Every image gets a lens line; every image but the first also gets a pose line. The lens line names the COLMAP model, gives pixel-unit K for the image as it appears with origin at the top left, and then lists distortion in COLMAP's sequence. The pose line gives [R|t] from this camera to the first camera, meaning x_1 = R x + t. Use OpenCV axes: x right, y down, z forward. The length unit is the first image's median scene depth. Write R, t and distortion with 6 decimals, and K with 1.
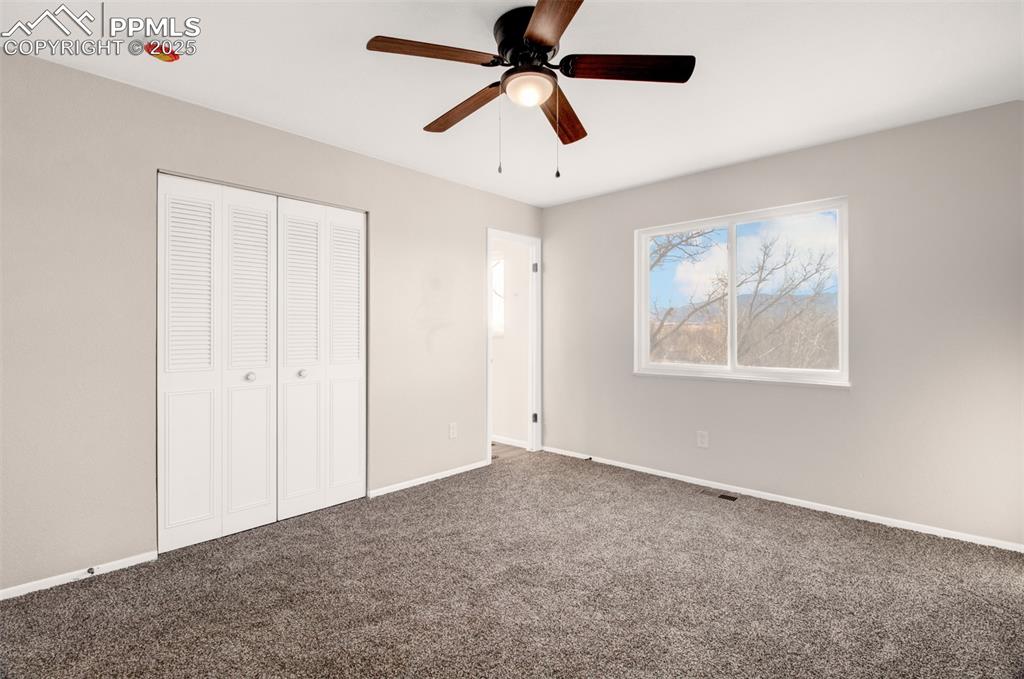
lens RADIAL K [[459.0, 0, 487.7], [0, 459.0, 327.2], [0, 0, 1]] dist [-0.001080, -0.000729]
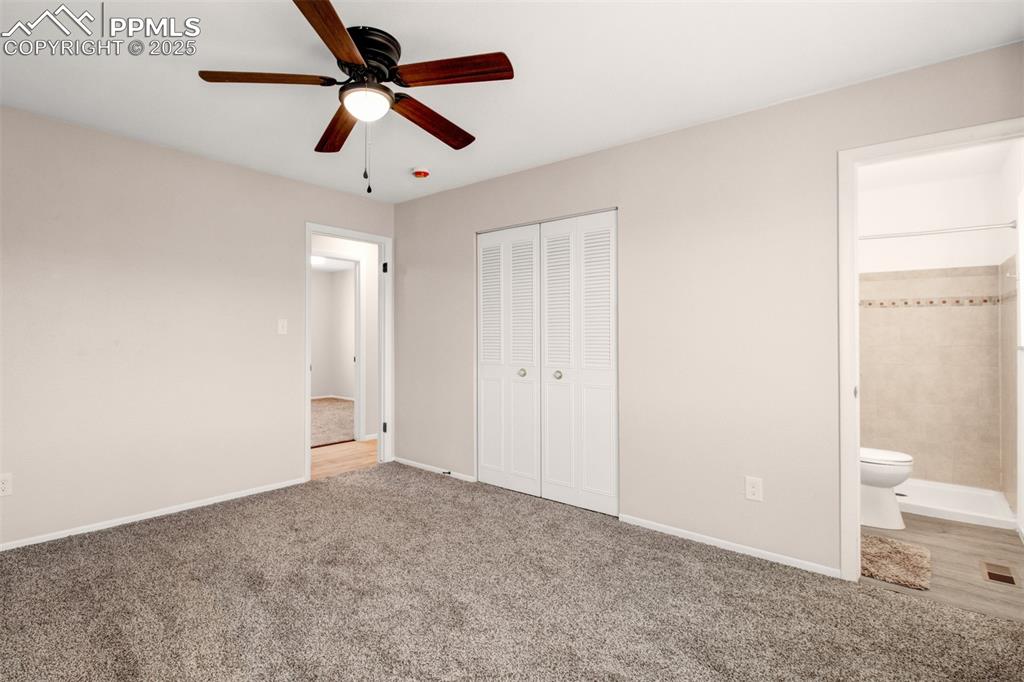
lens RADIAL K [[475.2, 0, 496.8], [0, 475.2, 338.7], [0, 0, 1]] dist [0.000780, -0.005792]
pose [[0.128916, 0.005115, -0.991642, 0.832715], [-0.002324, 0.999986, 0.004856, 0.007339], [0.991653, 0.001679, 0.128926, 0.813215]]
